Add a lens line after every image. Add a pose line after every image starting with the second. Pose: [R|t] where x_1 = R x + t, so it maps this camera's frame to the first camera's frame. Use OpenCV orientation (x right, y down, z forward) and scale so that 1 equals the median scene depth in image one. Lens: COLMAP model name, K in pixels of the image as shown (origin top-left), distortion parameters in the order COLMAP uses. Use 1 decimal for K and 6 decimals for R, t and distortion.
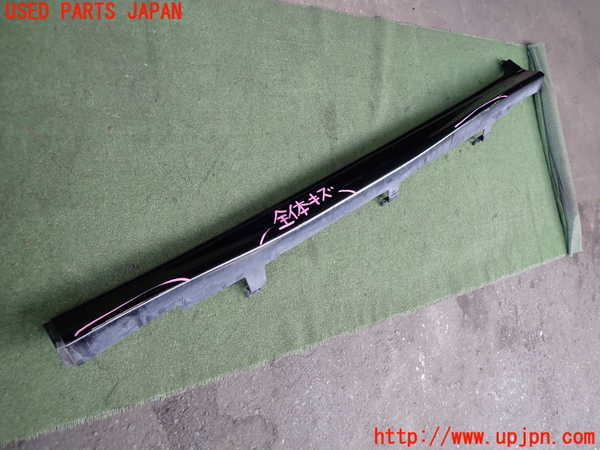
lens RADIAL K [[437.9, 0, 300.0], [0, 437.9, 225.0], [0, 0, 1]] dist [0.004372, -0.001295]
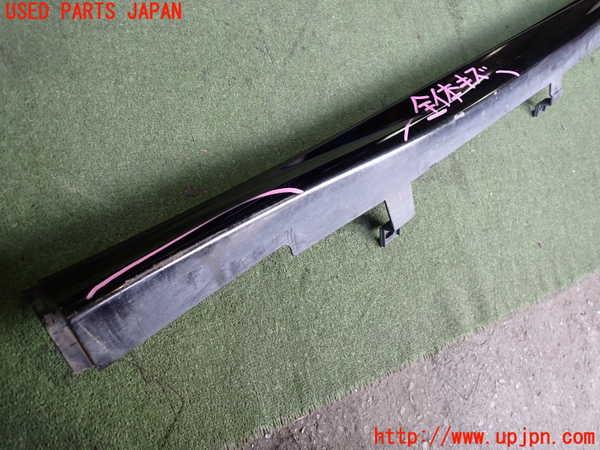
lens RADIAL K [[437.9, 0, 300.0], [0, 437.9, 225.0], [0, 0, 1]] dist [0.004372, -0.001295]
pose [[0.993606, -0.102603, -0.047123, -0.196567], [0.099409, 0.992872, -0.065749, 0.164502], [0.053533, 0.060644, 0.996723, 0.409453]]
